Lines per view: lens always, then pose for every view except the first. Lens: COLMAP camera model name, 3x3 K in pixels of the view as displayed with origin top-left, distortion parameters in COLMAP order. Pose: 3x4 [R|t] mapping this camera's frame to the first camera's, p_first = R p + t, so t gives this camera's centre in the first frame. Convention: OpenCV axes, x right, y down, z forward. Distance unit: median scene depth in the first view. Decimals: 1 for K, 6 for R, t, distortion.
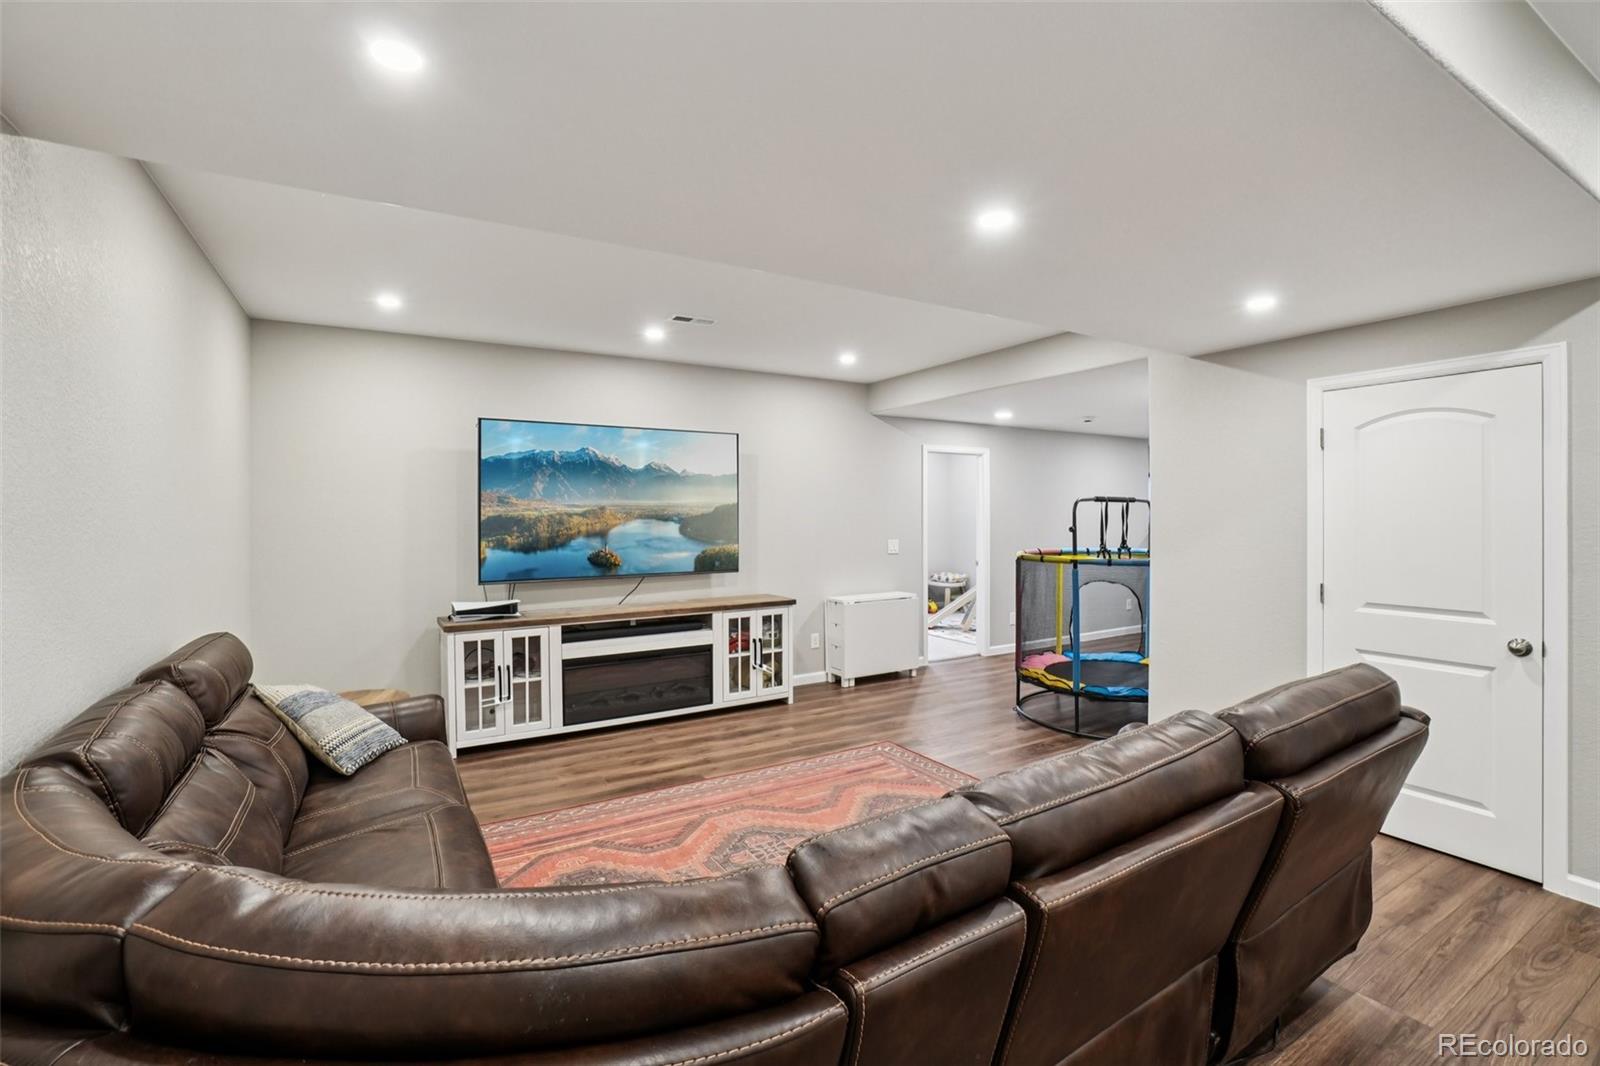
lens RADIAL K [[711.3, 0, 800.0], [0, 711.3, 533.0], [0, 0, 1]] dist [-0.037724, 0.000484]
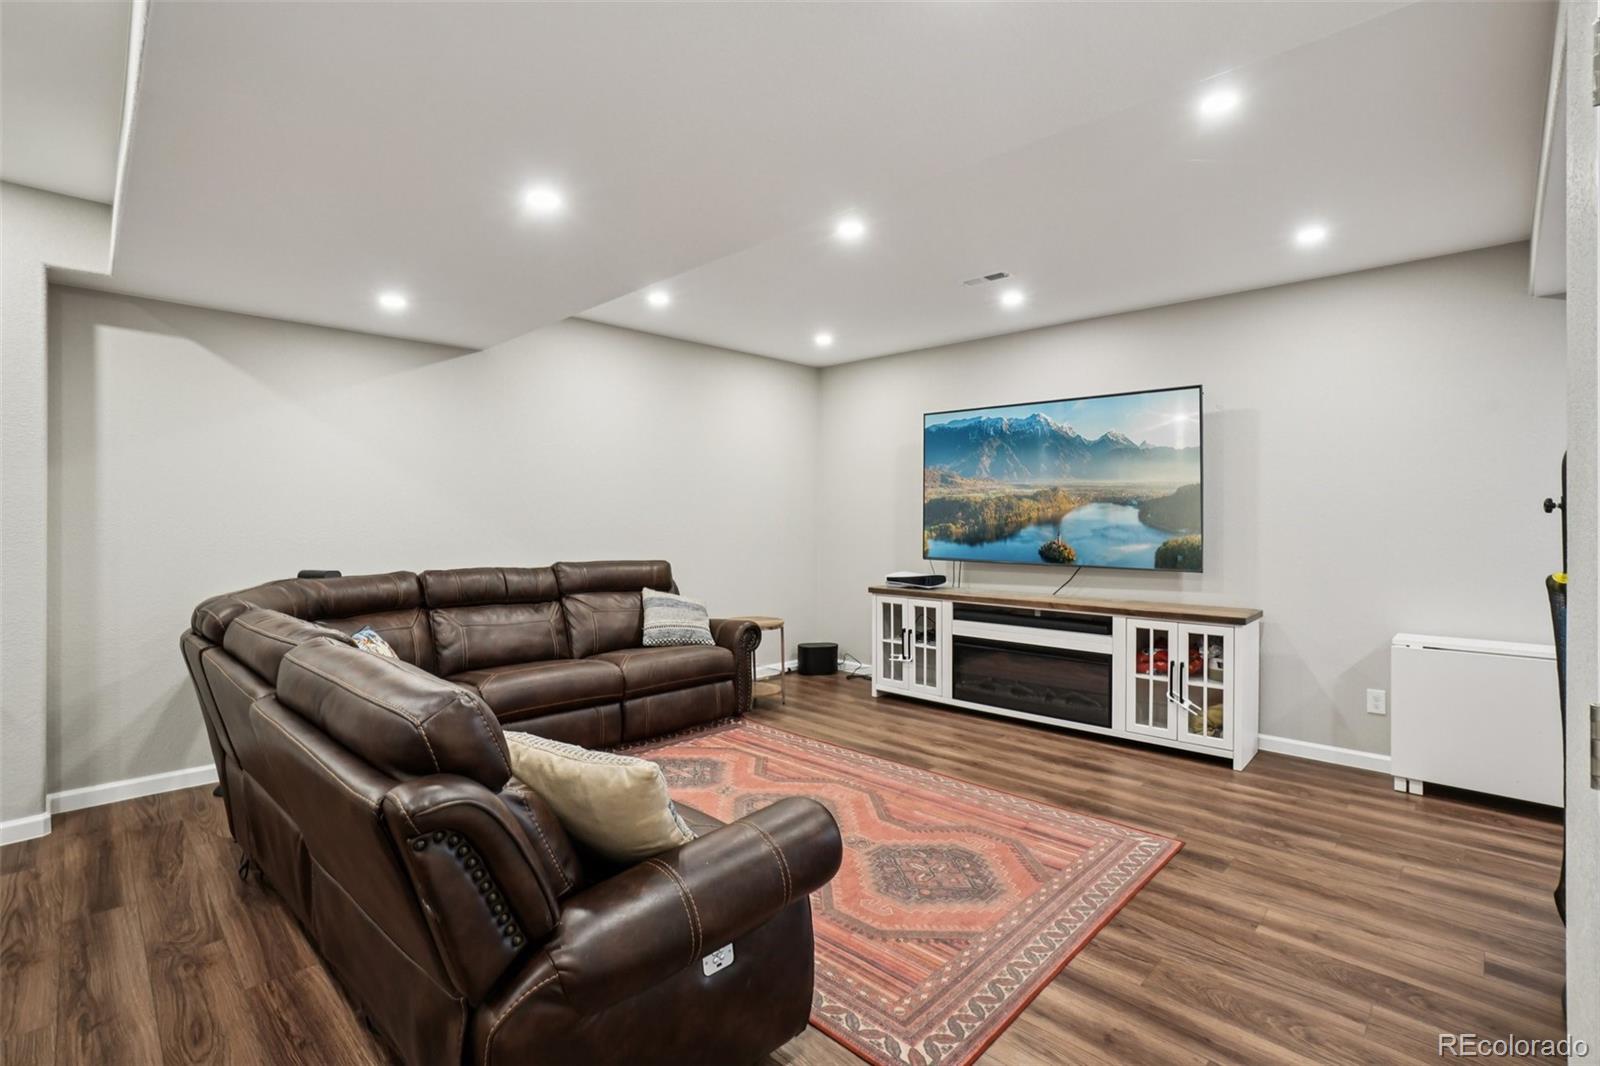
lens RADIAL K [[733.2, 0, 808.3], [0, 733.2, 523.7], [0, 0, 1]] dist [-0.037277, 0.000388]
pose [[0.266035, 0.007536, -0.963934, 0.654611], [-0.031759, 0.999495, -0.000951, 0.021331], [0.963440, 0.030866, 0.266140, 0.496639]]
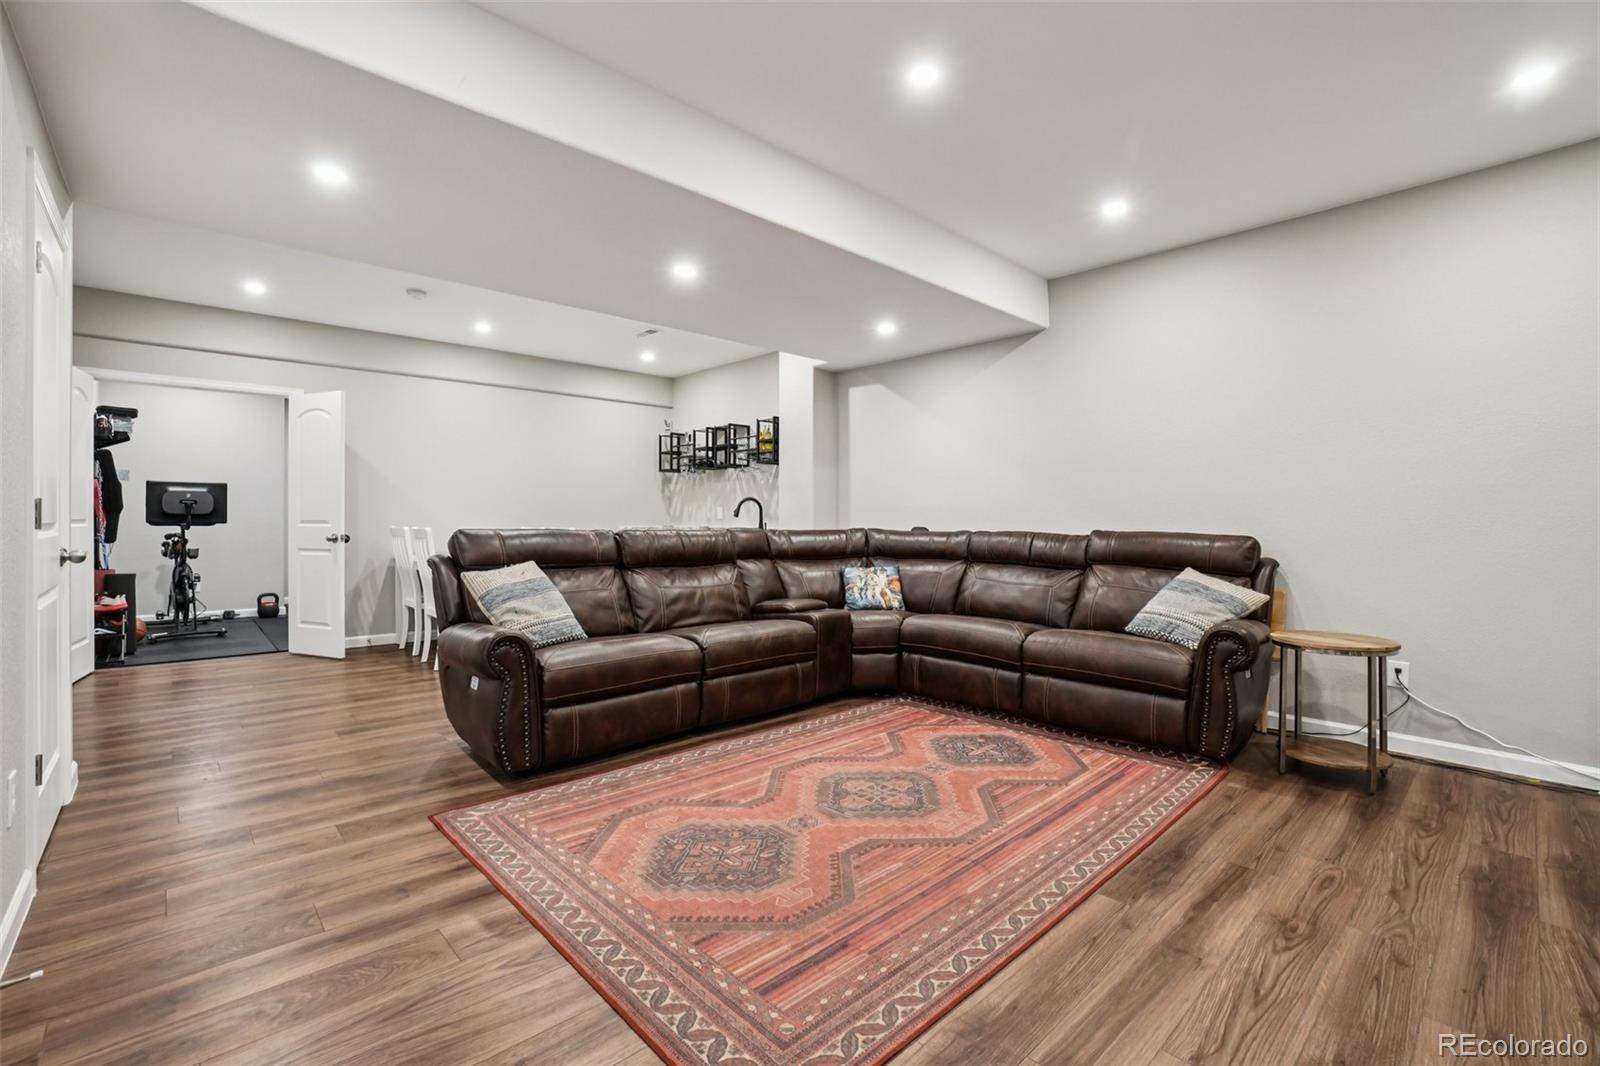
lens RADIAL K [[711.3, 0, 800.0], [0, 711.3, 533.0], [0, 0, 1]] dist [-0.037724, 0.000484]
pose [[-0.977657, -0.000496, -0.210208, 0.166347], [-0.009720, 0.999034, 0.042850, 0.051506], [0.209983, 0.043936, -0.976717, 1.245496]]
